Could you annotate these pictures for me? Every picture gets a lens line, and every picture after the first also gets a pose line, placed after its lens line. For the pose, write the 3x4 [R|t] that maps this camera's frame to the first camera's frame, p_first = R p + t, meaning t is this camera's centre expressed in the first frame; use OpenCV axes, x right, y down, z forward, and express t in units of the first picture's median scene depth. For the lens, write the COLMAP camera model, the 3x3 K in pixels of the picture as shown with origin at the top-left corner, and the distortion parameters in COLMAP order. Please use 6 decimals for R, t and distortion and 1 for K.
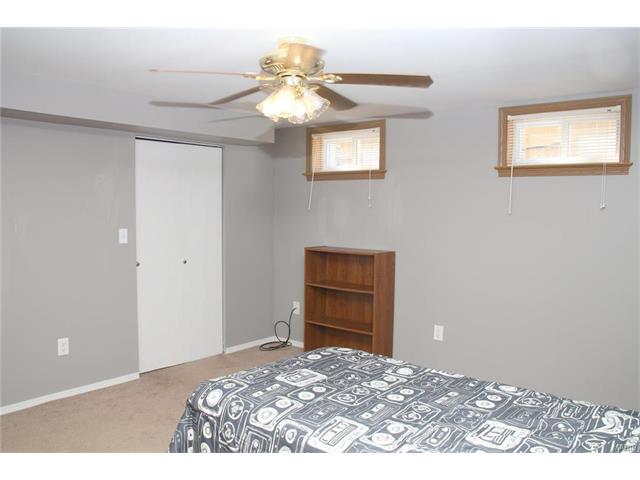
lens RADIAL K [[526.3, 0, 318.2], [0, 526.3, 243.3], [0, 0, 1]] dist [-0.056627, 0.045304]
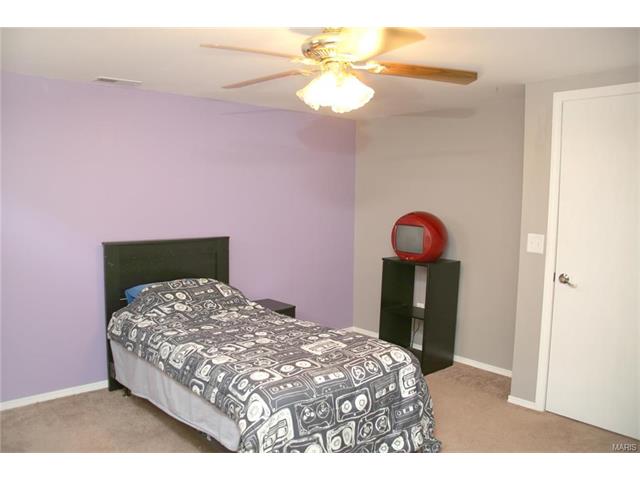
lens RADIAL K [[526.3, 0, 318.2], [0, 526.3, 236.6], [0, 0, 1]] dist [-0.056627, 0.045304]
pose [[-0.987565, -0.053197, 0.147940, -0.184250], [-0.029145, 0.986650, 0.160227, -0.181255], [-0.154488, 0.153923, -0.975931, 2.147331]]
